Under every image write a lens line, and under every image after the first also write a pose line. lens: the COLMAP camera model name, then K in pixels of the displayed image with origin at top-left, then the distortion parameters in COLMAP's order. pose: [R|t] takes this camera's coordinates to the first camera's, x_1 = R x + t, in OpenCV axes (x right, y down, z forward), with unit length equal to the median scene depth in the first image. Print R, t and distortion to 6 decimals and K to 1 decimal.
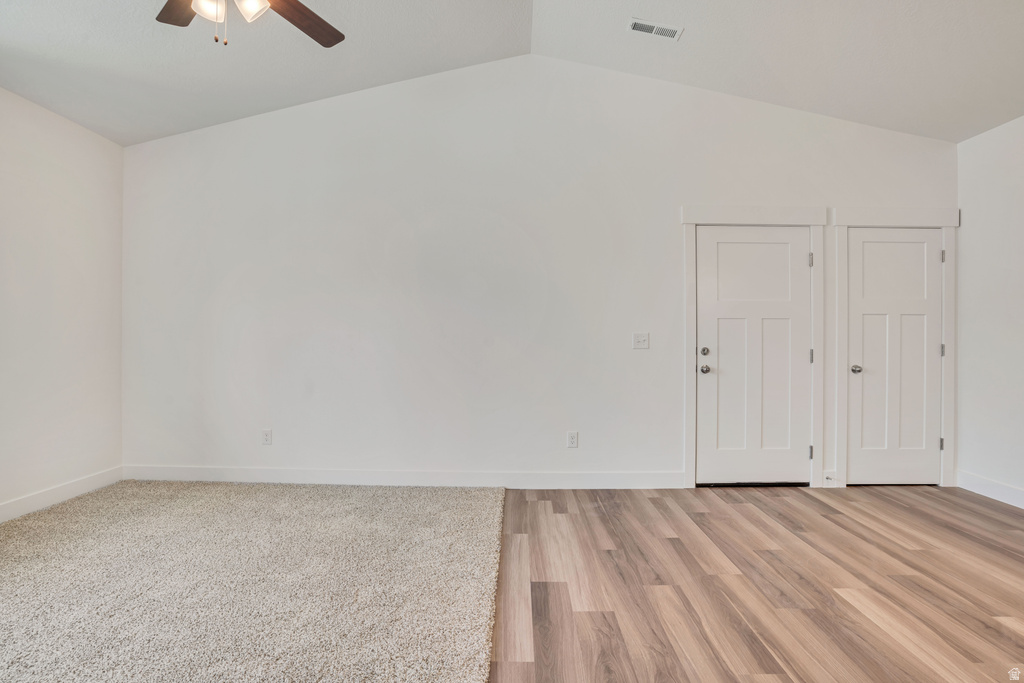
lens RADIAL K [[500.7, 0, 513.3], [0, 500.7, 337.5], [0, 0, 1]] dist [-0.079076, 0.031763]
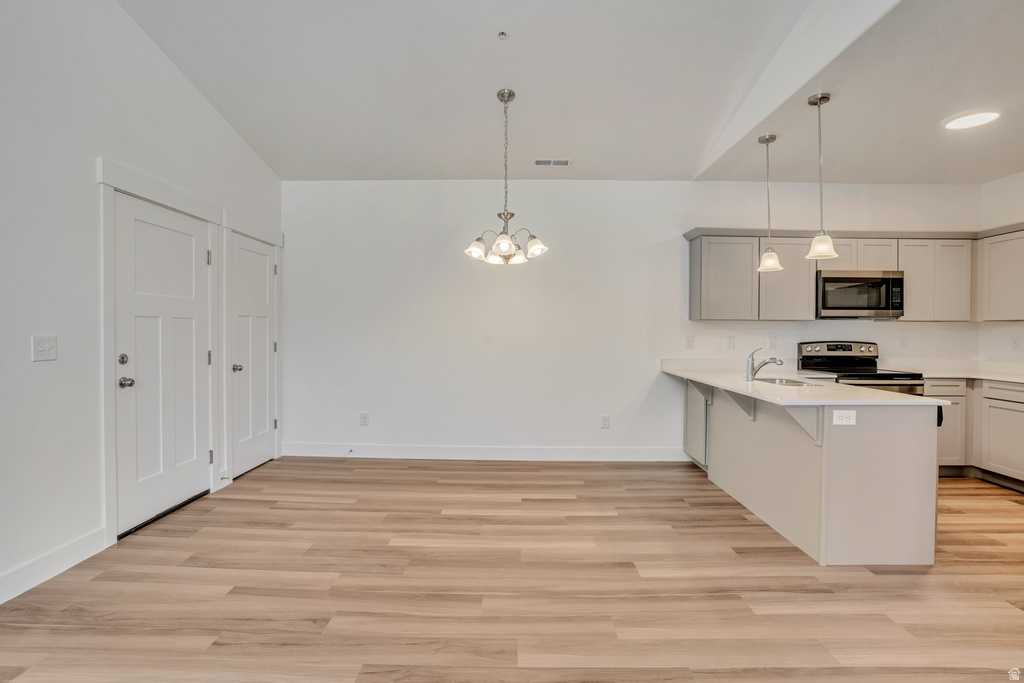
lens RADIAL K [[500.7, 0, 513.3], [0, 500.7, 337.5], [0, 0, 1]] dist [-0.079076, 0.031763]
pose [[0.006383, -0.014888, 0.999869, -0.410309], [-0.005812, 0.999872, 0.014925, -0.023271], [-0.999963, -0.005906, 0.006295, 0.462829]]
